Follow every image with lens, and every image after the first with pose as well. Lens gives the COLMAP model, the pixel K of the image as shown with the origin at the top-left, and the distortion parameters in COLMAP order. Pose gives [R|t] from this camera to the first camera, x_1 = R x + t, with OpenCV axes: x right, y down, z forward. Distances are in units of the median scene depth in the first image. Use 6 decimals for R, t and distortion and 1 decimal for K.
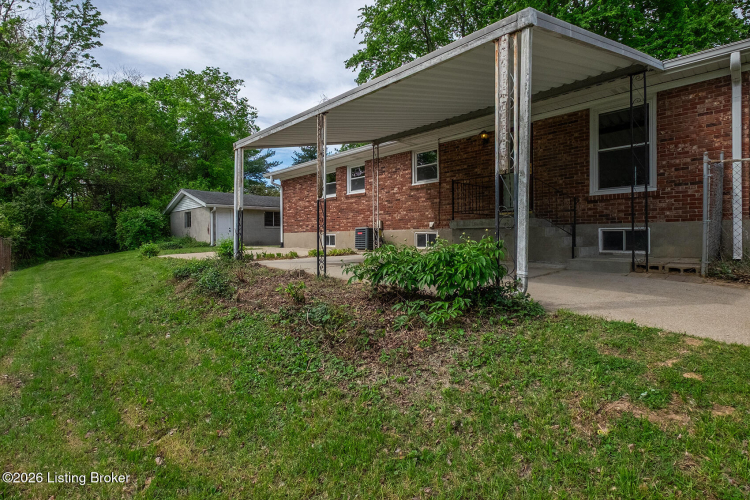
lens RADIAL K [[393.6, 0, 397.6], [0, 393.6, 239.7], [0, 0, 1]] dist [-0.005938, -0.000625]
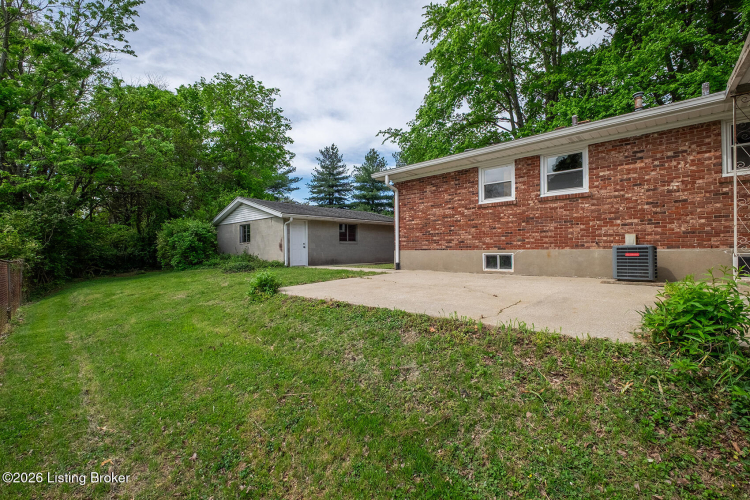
lens RADIAL K [[327.1, 0, 380.9], [0, 327.1, 247.6], [0, 0, 1]] dist [-0.002743, -0.001491]
pose [[0.998324, -0.001456, 0.057846, -0.284534], [0.002137, 0.999929, -0.011712, -0.012086], [-0.057824, 0.011816, 0.998257, 0.284286]]
